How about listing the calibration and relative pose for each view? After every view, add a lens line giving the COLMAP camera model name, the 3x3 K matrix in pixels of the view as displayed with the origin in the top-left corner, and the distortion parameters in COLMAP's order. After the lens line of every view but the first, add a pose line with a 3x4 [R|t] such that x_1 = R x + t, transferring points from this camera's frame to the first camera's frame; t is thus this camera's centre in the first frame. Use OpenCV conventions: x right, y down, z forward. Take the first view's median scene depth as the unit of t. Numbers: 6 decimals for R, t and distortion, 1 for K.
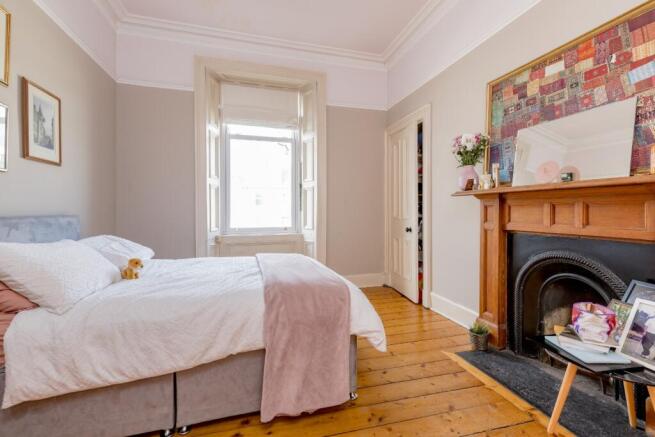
lens RADIAL K [[294.5, 0, 327.2], [0, 294.5, 210.5], [0, 0, 1]] dist [-0.000620, -0.000160]
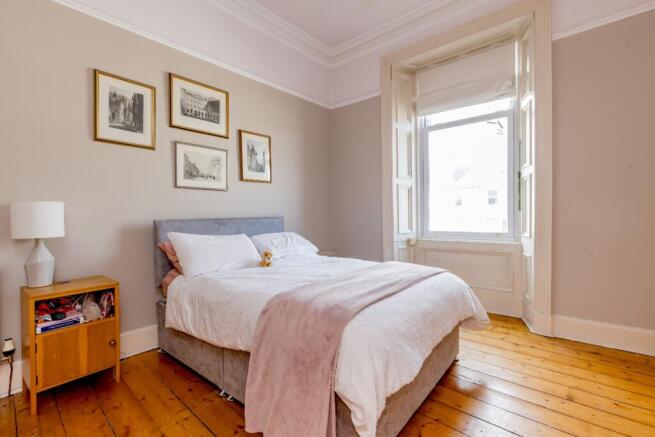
lens RADIAL K [[294.8, 0, 327.5], [0, 294.8, 218.5], [0, 0, 1]] dist [-0.000046, 0.000041]
pose [[0.546064, 0.007374, -0.837711, 0.276861], [0.014587, 0.999726, 0.018308, 0.000423], [0.837616, -0.022217, 0.545807, 0.262912]]
